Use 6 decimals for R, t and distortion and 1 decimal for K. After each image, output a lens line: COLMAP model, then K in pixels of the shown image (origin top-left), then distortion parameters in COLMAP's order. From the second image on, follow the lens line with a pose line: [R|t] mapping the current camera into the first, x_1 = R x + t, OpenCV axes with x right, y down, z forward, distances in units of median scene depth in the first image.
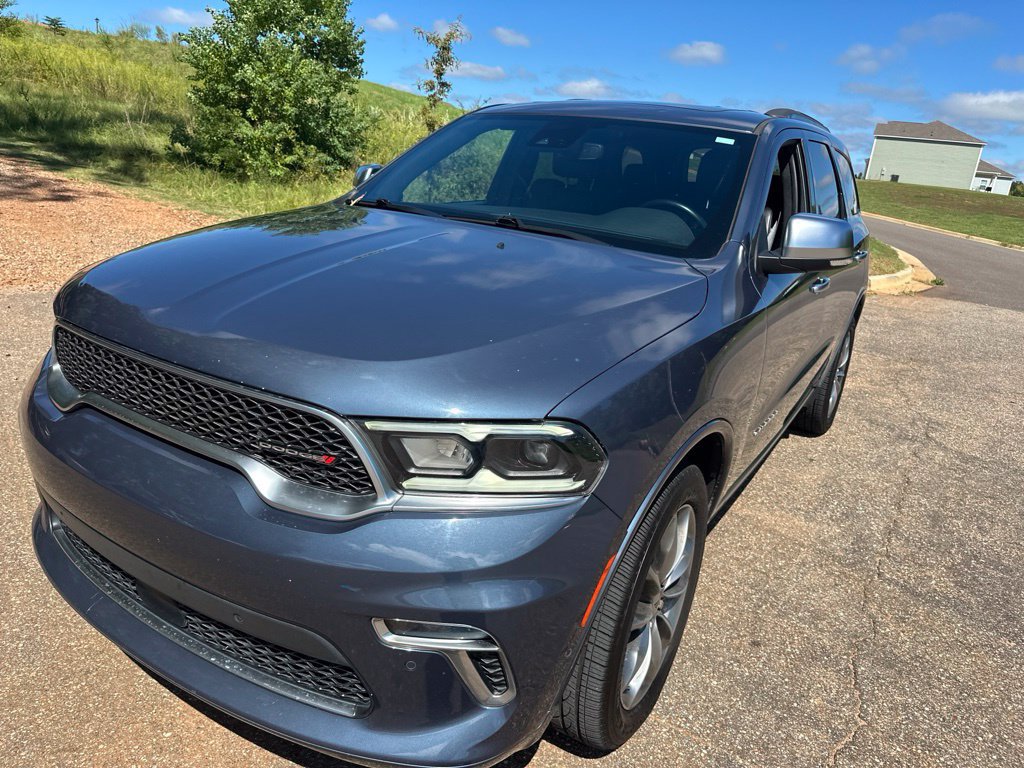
lens RADIAL K [[737.1, 0, 518.2], [0, 737.1, 385.4], [0, 0, 1]] dist [-0.008309, -0.004386]
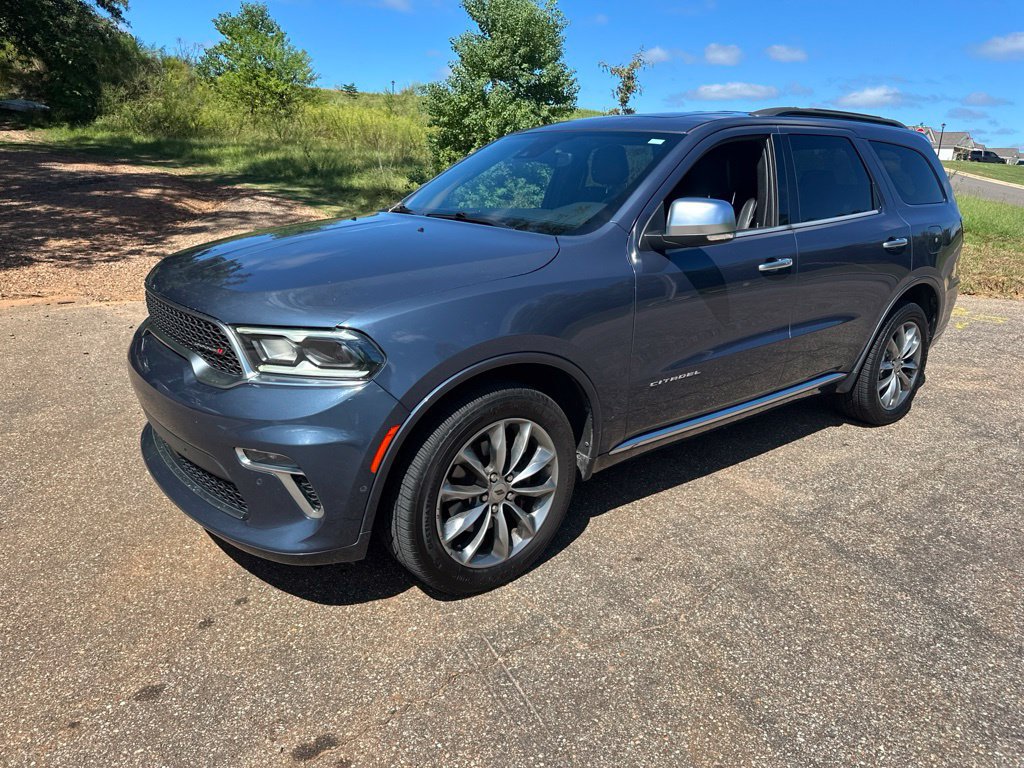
lens RADIAL K [[726.0, 0, 512.0], [0, 726.0, 384.0], [0, 0, 1]] dist [0.029708, -0.038709]
pose [[0.939413, 0.030332, -0.341444, 0.469631], [-0.042020, 0.998755, -0.026885, 0.097311], [0.340203, 0.039604, 0.939518, -0.163355]]
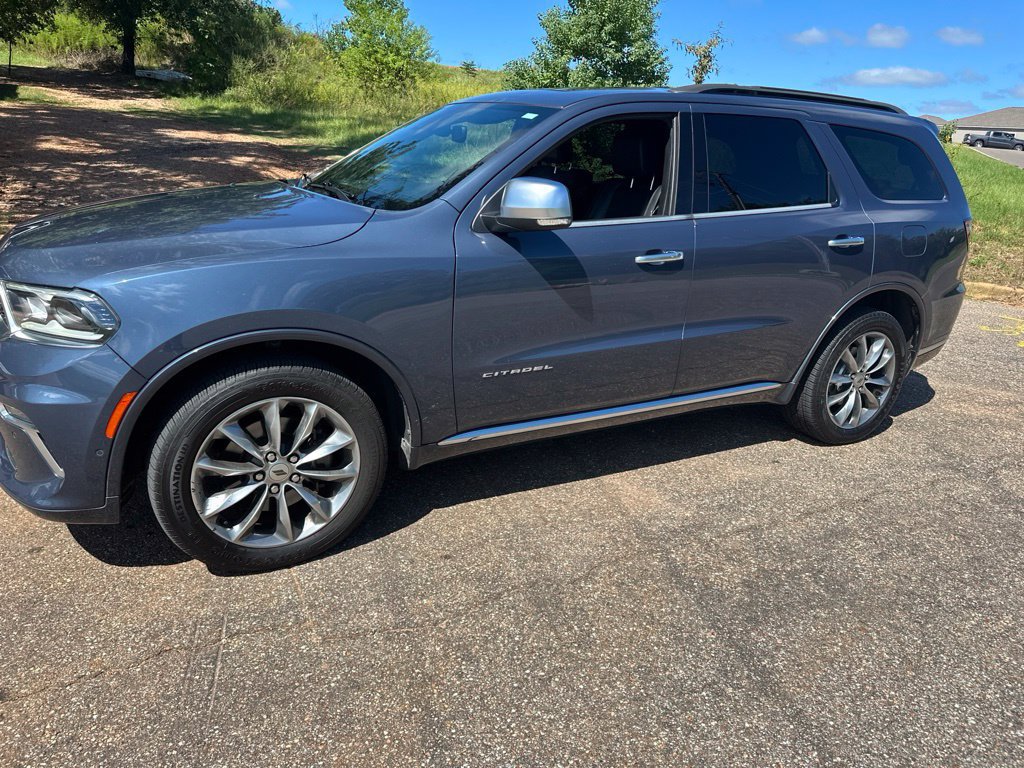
lens RADIAL K [[726.0, 0, 512.0], [0, 726.0, 384.0], [0, 0, 1]] dist [0.029708, -0.038709]
pose [[0.869423, 0.115428, -0.480395, 0.820422], [-0.126272, 0.991947, 0.009813, 0.056814], [0.477659, 0.052129, 0.876997, 0.052607]]
